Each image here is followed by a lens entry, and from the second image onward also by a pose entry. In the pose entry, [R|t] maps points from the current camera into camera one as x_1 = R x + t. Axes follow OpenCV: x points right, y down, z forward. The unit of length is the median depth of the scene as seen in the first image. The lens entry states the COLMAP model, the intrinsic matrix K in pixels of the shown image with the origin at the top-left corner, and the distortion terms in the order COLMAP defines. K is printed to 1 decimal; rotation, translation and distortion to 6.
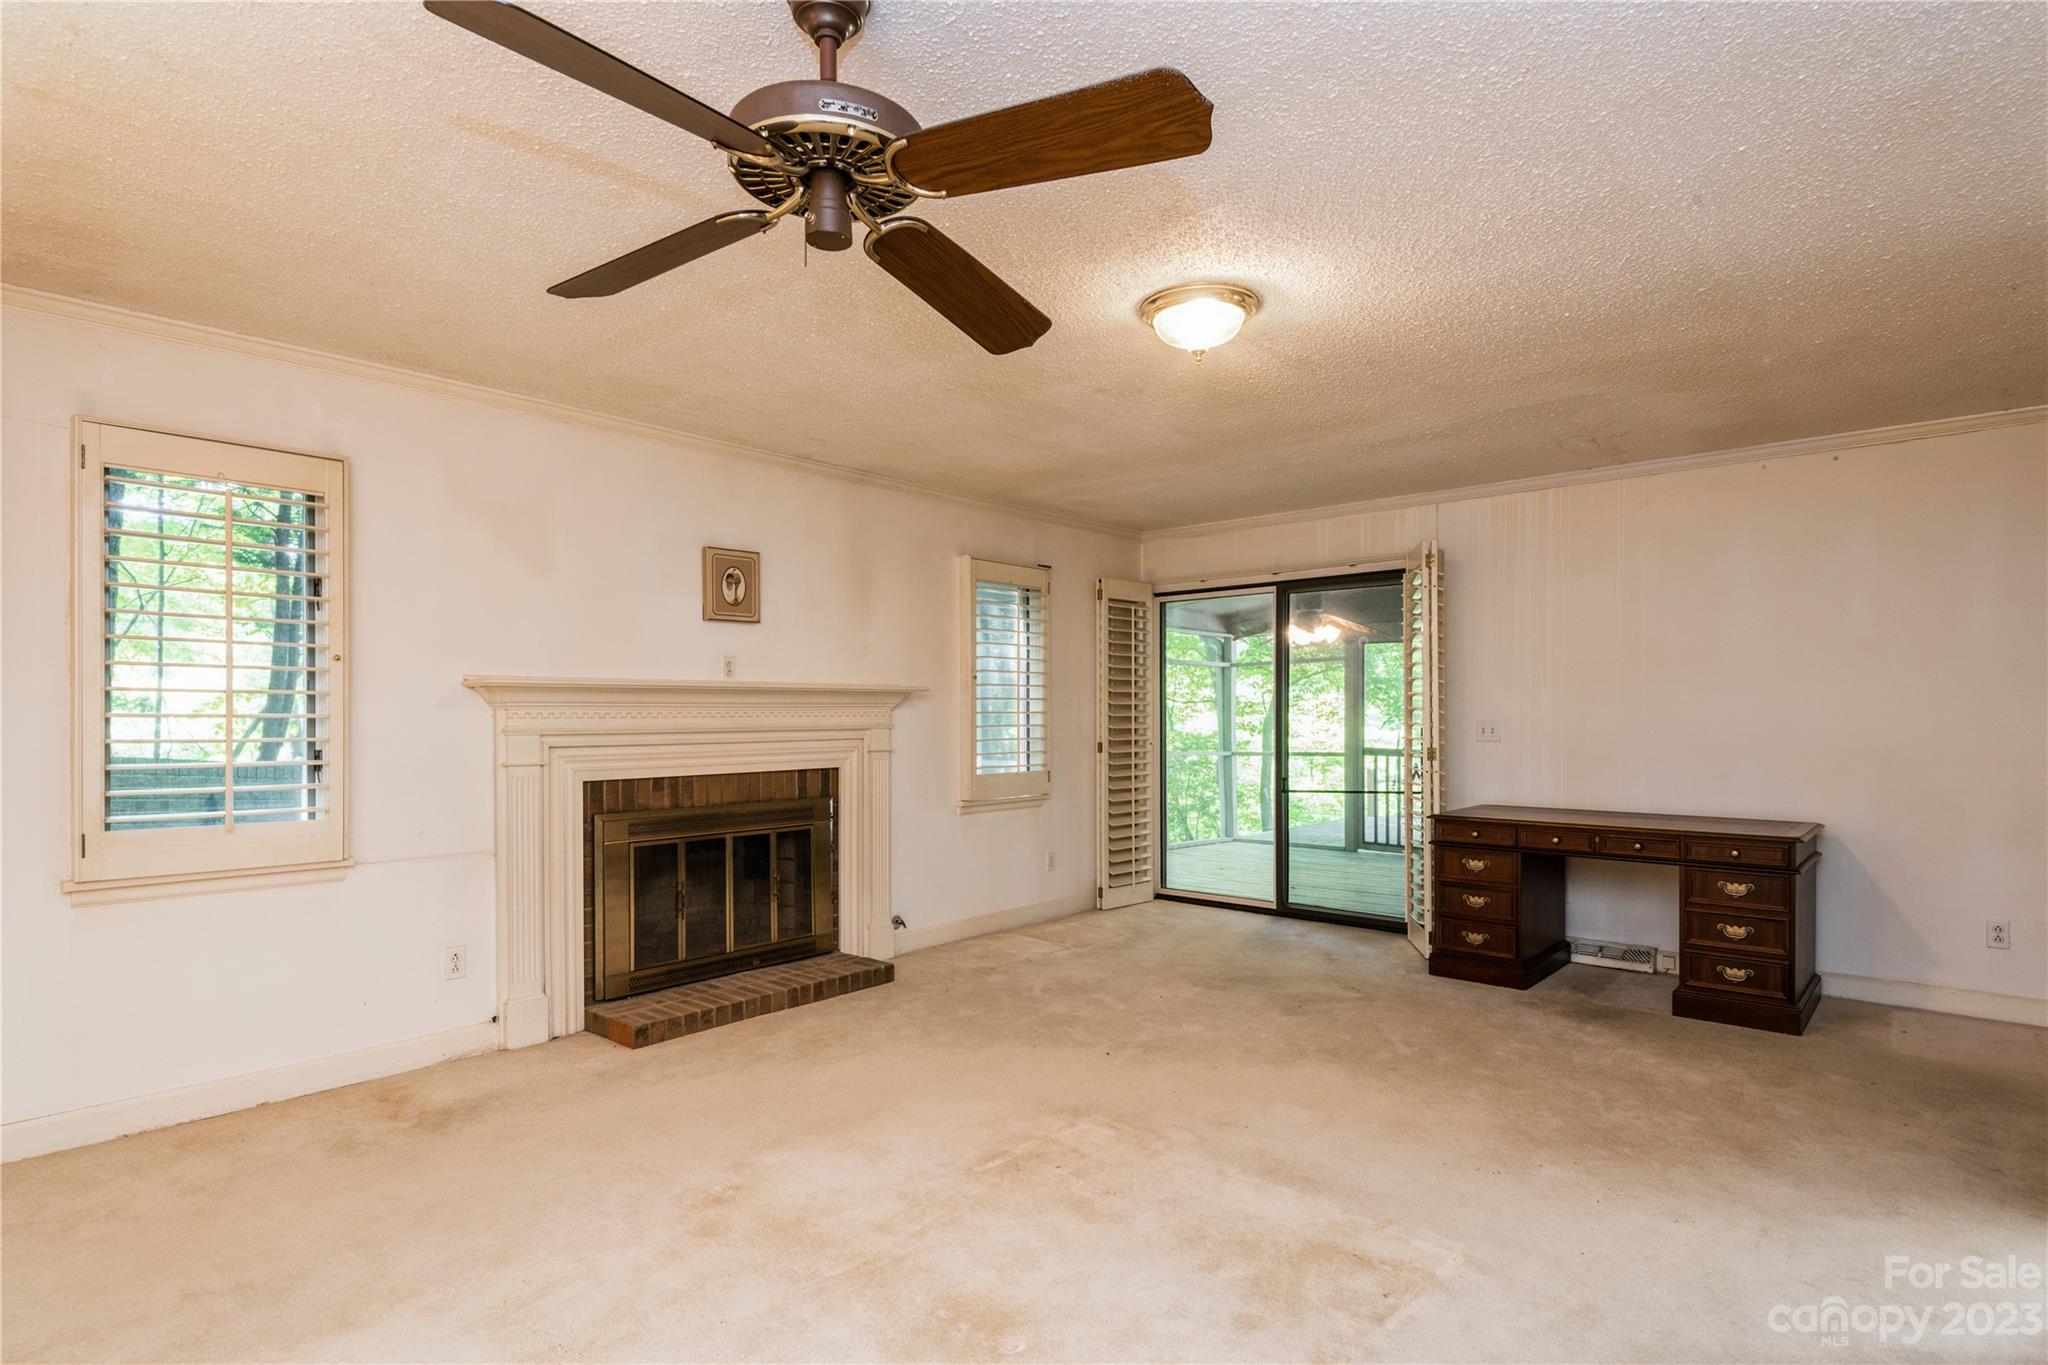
lens RADIAL K [[1043.4, 0, 1034.2], [0, 1043.4, 716.4], [0, 0, 1]] dist [0.002551, -0.000764]
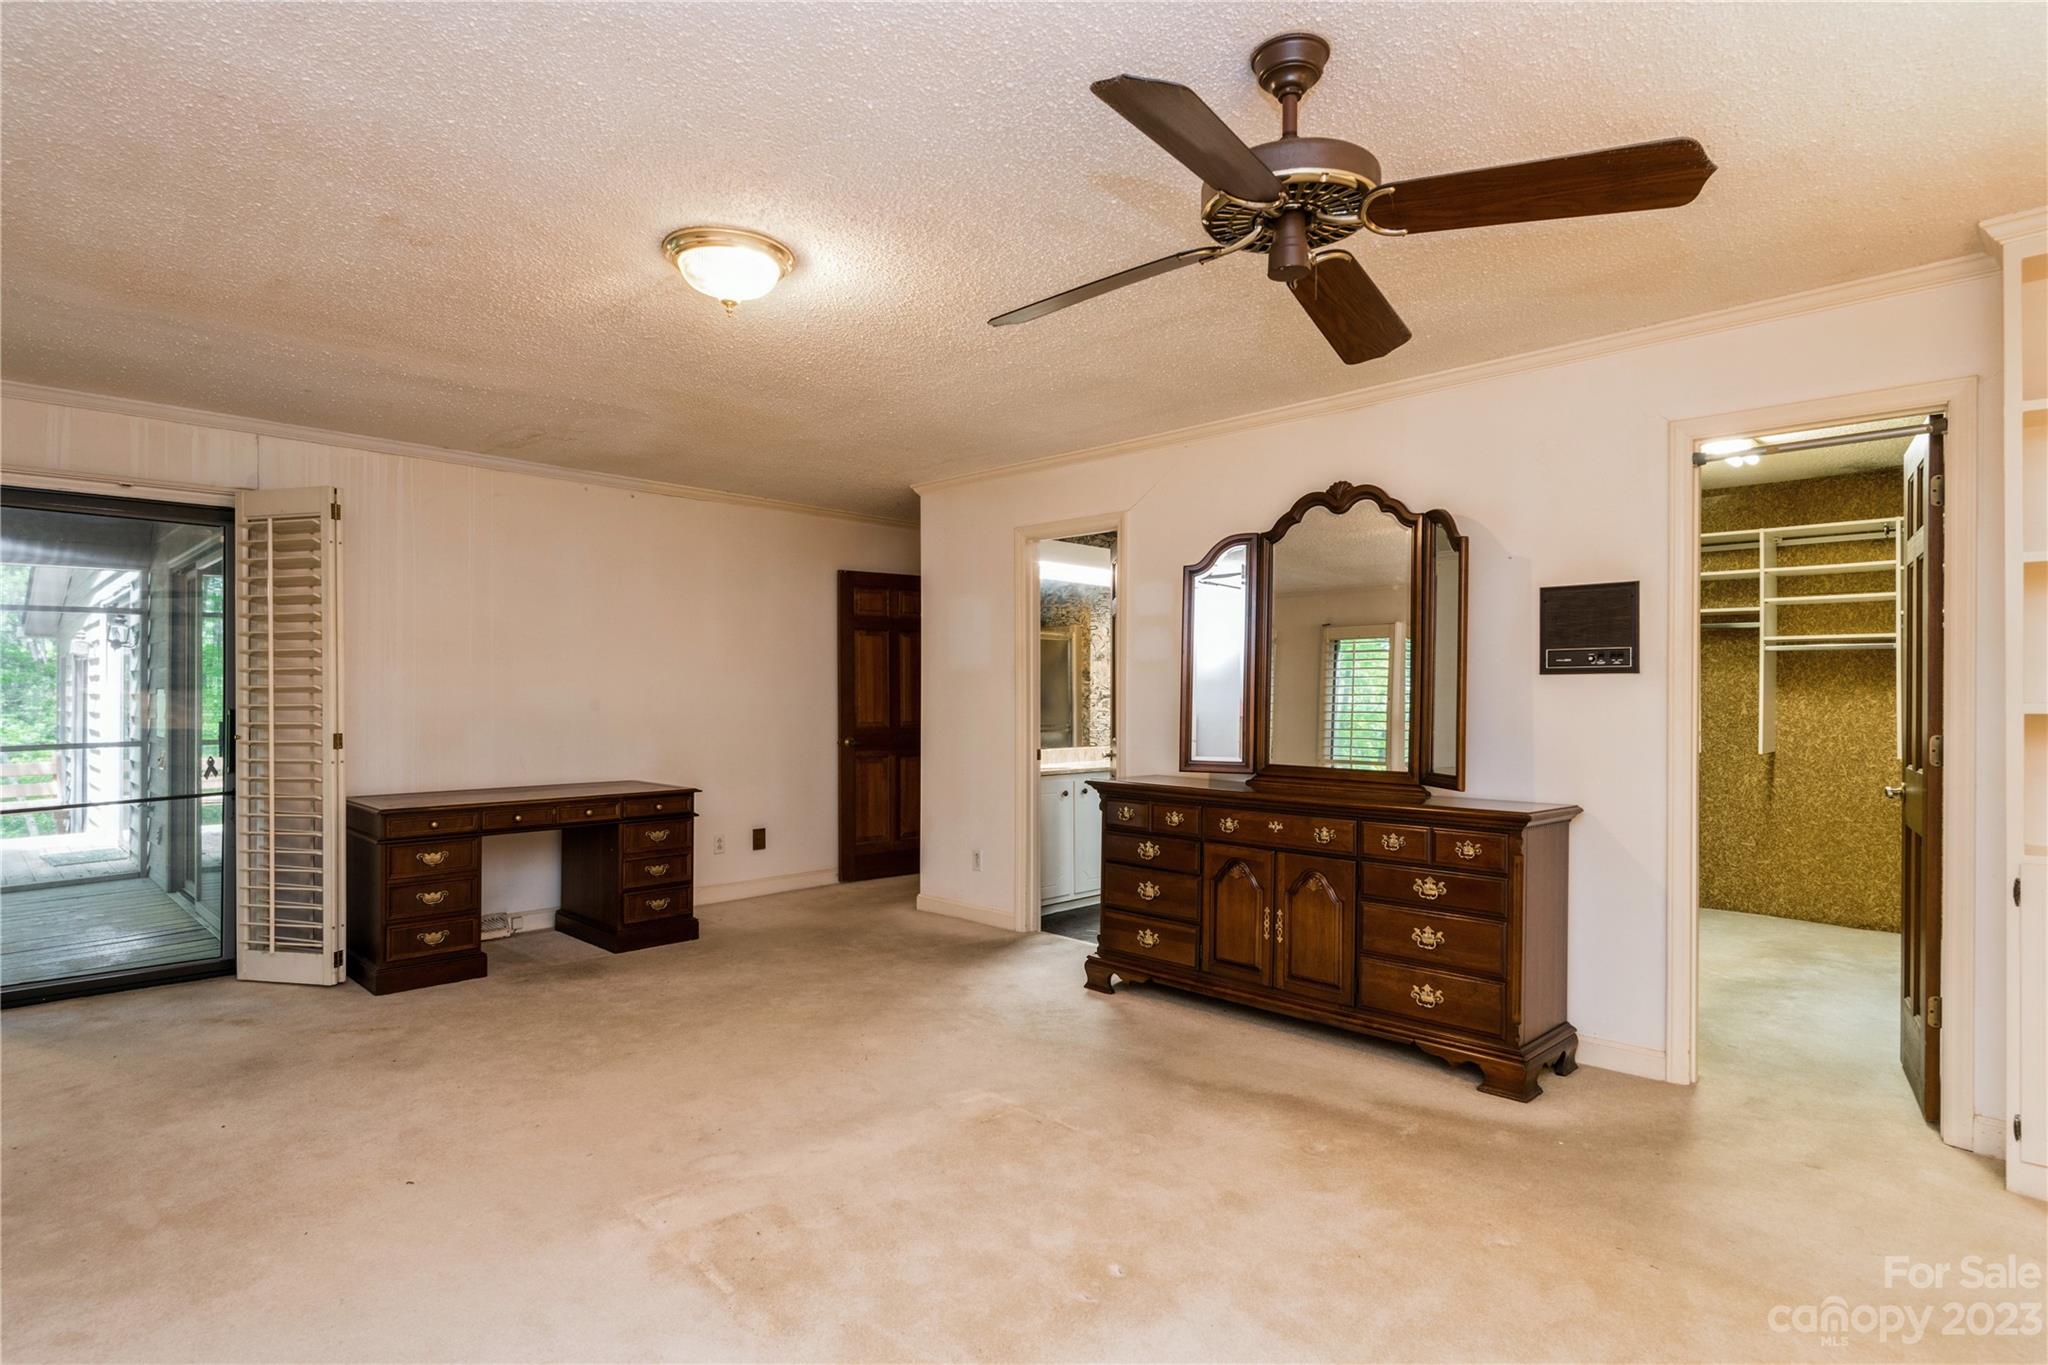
lens RADIAL K [[1043.4, 0, 1019.7], [0, 1043.4, 693.6], [0, 0, 1]] dist [0.002551, -0.000764]
pose [[0.057186, 0.004060, 0.998355, -0.548928], [0.000073, 0.999992, -0.004071, 0.001062], [-0.998364, 0.000305, 0.057185, 0.507282]]
